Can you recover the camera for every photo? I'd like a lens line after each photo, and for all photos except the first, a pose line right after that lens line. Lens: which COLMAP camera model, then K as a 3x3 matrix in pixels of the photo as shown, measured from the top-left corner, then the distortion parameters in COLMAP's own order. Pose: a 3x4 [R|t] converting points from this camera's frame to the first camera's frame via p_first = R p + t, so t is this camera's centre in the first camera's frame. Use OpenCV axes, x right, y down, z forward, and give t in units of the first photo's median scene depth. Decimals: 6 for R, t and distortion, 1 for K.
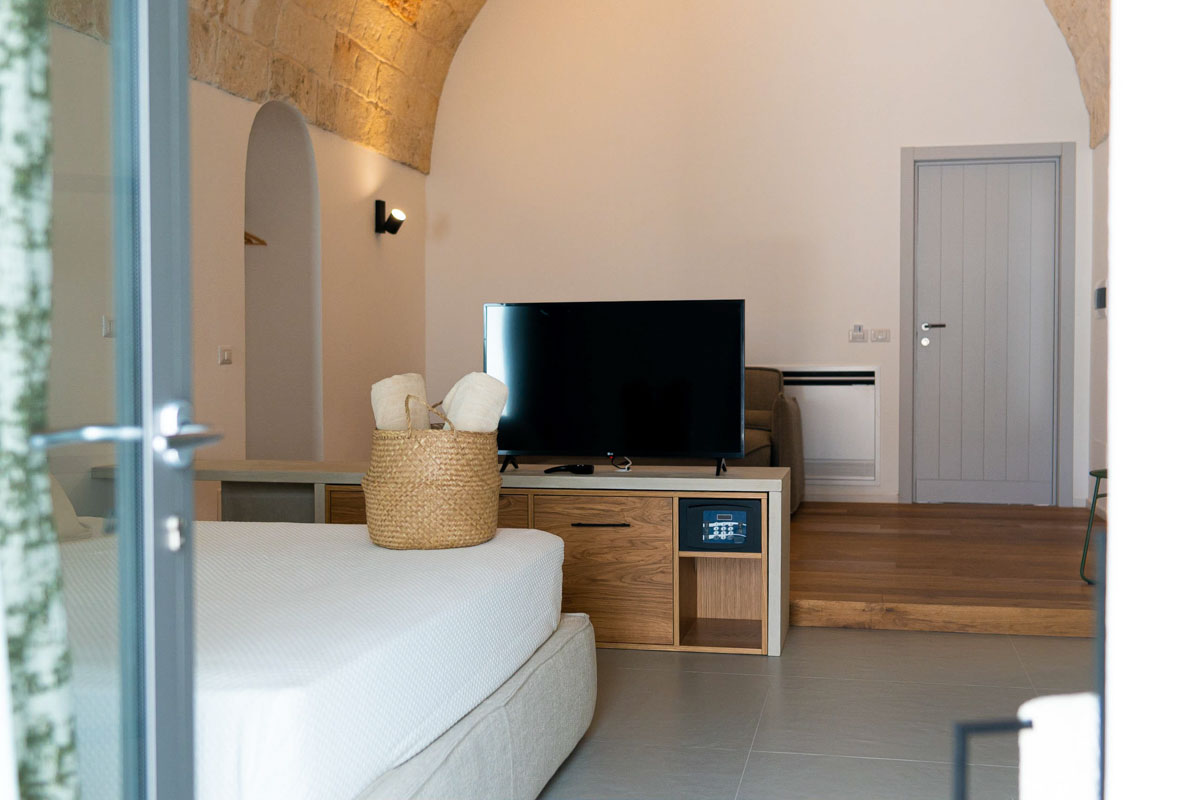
lens RADIAL K [[1271.9, 0, 600.0], [0, 1271.9, 400.0], [0, 0, 1]] dist [-0.007083, -0.002070]
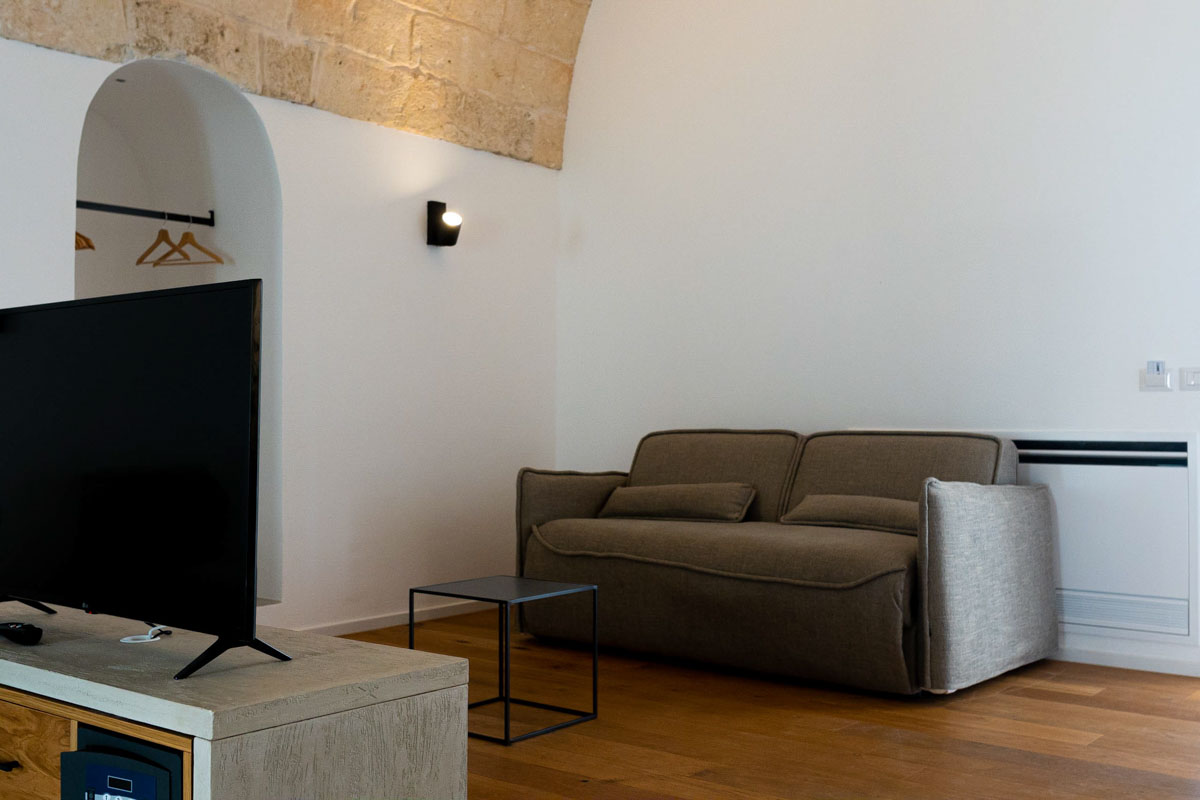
lens RADIAL K [[1271.9, 0, 600.0], [0, 1271.9, 400.0], [0, 0, 1]] dist [-0.007083, -0.002070]
pose [[0.892866, -0.000772, -0.450322, 0.254008], [-0.020799, 0.998861, -0.042951, -0.012439], [0.449842, 0.047716, 0.891832, 0.403183]]
